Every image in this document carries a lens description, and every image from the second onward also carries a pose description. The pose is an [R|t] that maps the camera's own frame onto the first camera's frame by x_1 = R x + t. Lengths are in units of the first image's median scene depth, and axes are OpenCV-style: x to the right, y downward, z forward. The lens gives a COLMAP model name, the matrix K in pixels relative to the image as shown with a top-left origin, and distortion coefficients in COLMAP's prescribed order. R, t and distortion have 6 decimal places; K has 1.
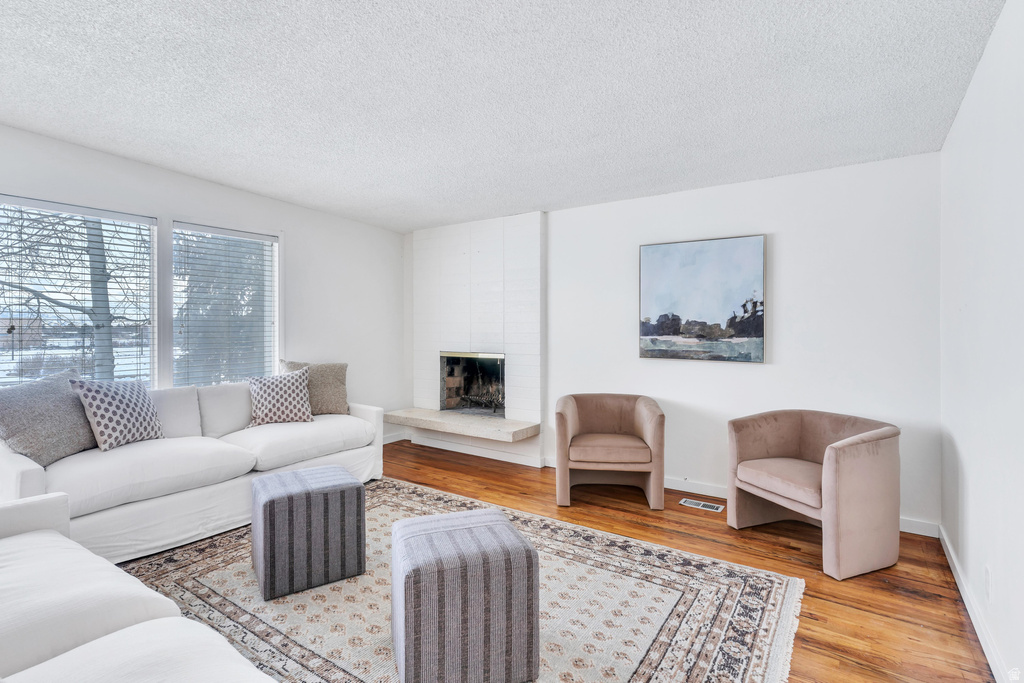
lens RADIAL K [[483.0, 0, 511.1], [0, 483.0, 338.1], [0, 0, 1]] dist [-0.000475, -0.000089]
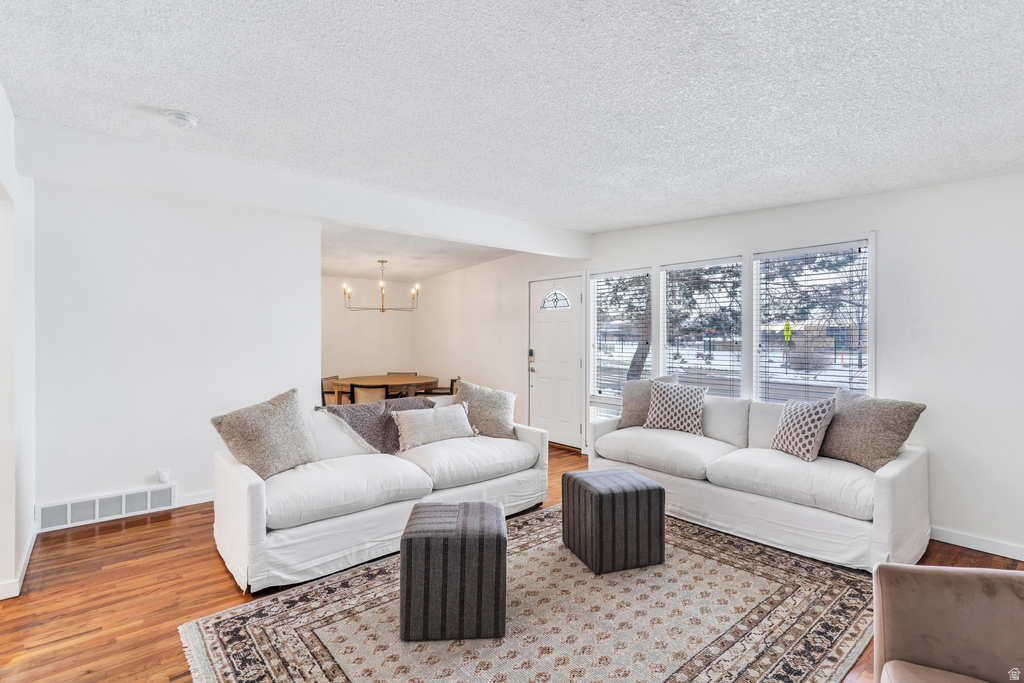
lens RADIAL K [[514.0, 0, 512.0], [0, 514.0, 341.5], [0, 0, 1]] dist [0.000183, -0.000060]
pose [[-0.269711, 0.012513, -0.962860, 0.742390], [-0.027645, 0.999403, 0.020732, -0.037872], [0.962544, 0.032210, -0.269204, 0.996946]]
